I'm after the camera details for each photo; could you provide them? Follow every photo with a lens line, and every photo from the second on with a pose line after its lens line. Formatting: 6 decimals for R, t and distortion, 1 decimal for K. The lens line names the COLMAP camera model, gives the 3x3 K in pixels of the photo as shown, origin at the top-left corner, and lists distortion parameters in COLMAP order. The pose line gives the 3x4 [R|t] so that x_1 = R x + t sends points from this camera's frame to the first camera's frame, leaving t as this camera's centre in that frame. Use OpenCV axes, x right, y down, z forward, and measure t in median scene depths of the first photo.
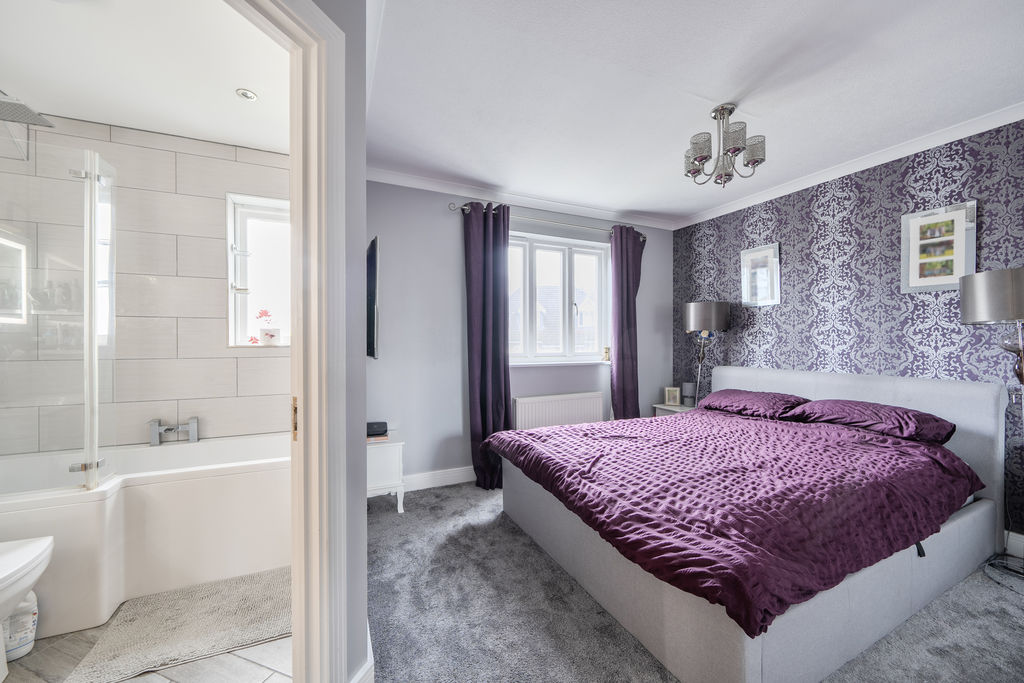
lens RADIAL K [[369.4, 0, 482.4], [0, 369.4, 343.0], [0, 0, 1]] dist [-0.000551, -0.000087]
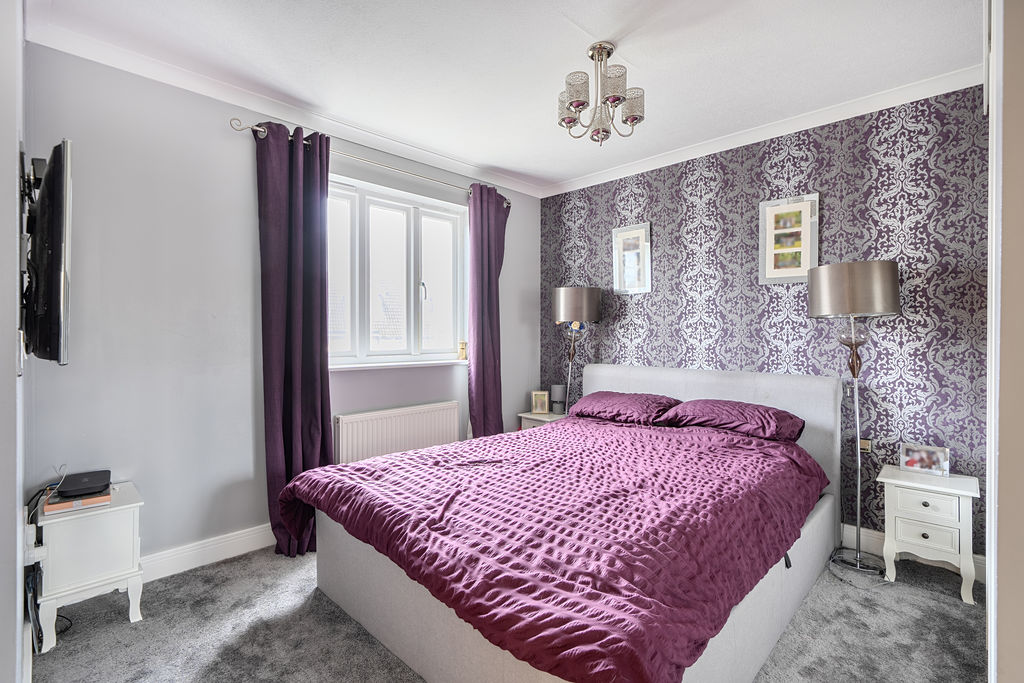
lens RADIAL K [[484.2, 0, 486.9], [0, 484.2, 338.1], [0, 0, 1]] dist [-0.013508, -0.000009]
pose [[0.930177, 0.000088, 0.367111, 0.030839], [-0.001289, 0.999995, 0.003026, 0.000237], [-0.367109, -0.003288, 0.930172, 0.108529]]
